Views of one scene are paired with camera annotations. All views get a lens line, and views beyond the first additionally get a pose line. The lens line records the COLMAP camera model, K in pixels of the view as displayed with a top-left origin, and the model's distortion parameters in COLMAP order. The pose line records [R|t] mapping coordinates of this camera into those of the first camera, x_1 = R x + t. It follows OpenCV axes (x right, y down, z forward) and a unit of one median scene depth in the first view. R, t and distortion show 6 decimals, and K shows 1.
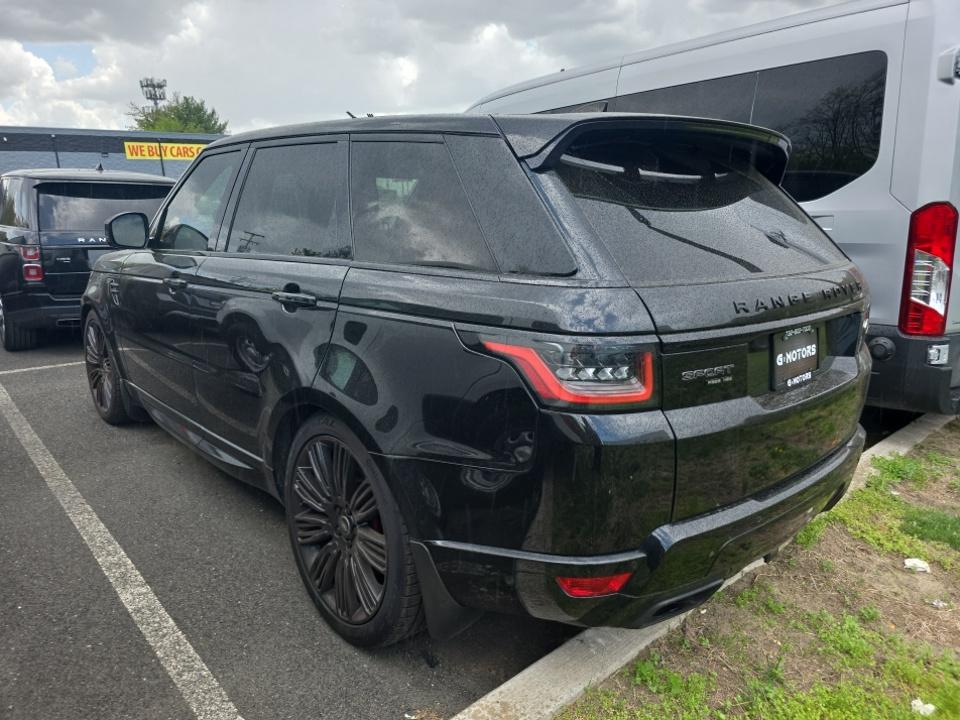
lens RADIAL K [[658.5, 0, 481.8], [0, 658.5, 361.3], [0, 0, 1]] dist [0.039275, -0.042525]
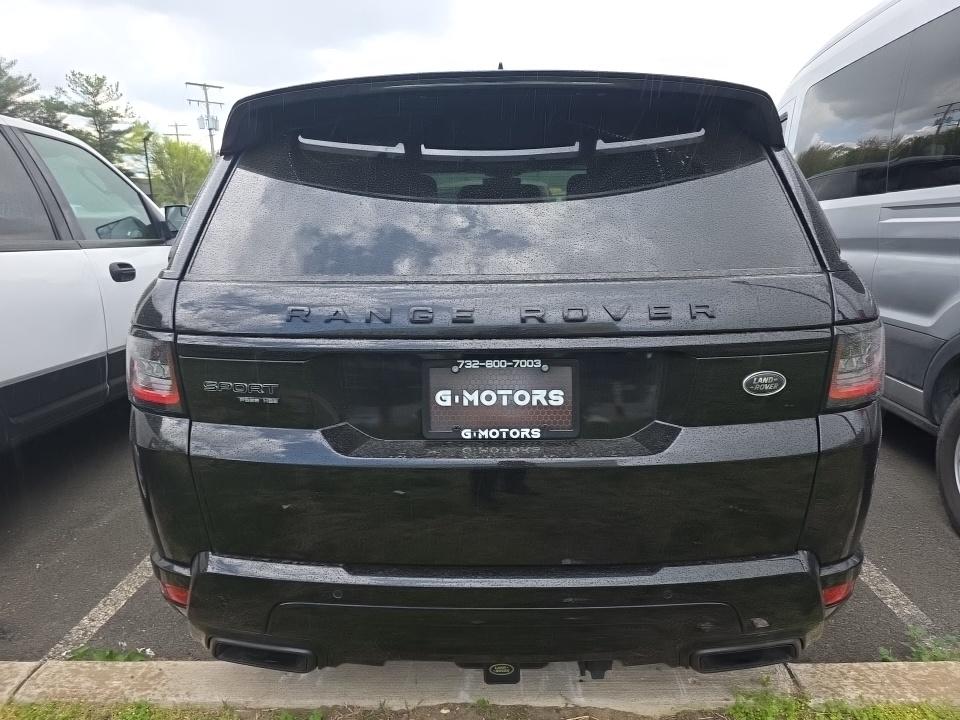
lens RADIAL K [[658.5, 0, 481.2], [0, 658.5, 357.5], [0, 0, 1]] dist [0.039275, -0.042525]
pose [[0.721431, 0.126678, -0.680801, 1.100903], [-0.127945, 0.990583, 0.048739, -0.097796], [0.680564, 0.051944, 0.730845, 0.579834]]
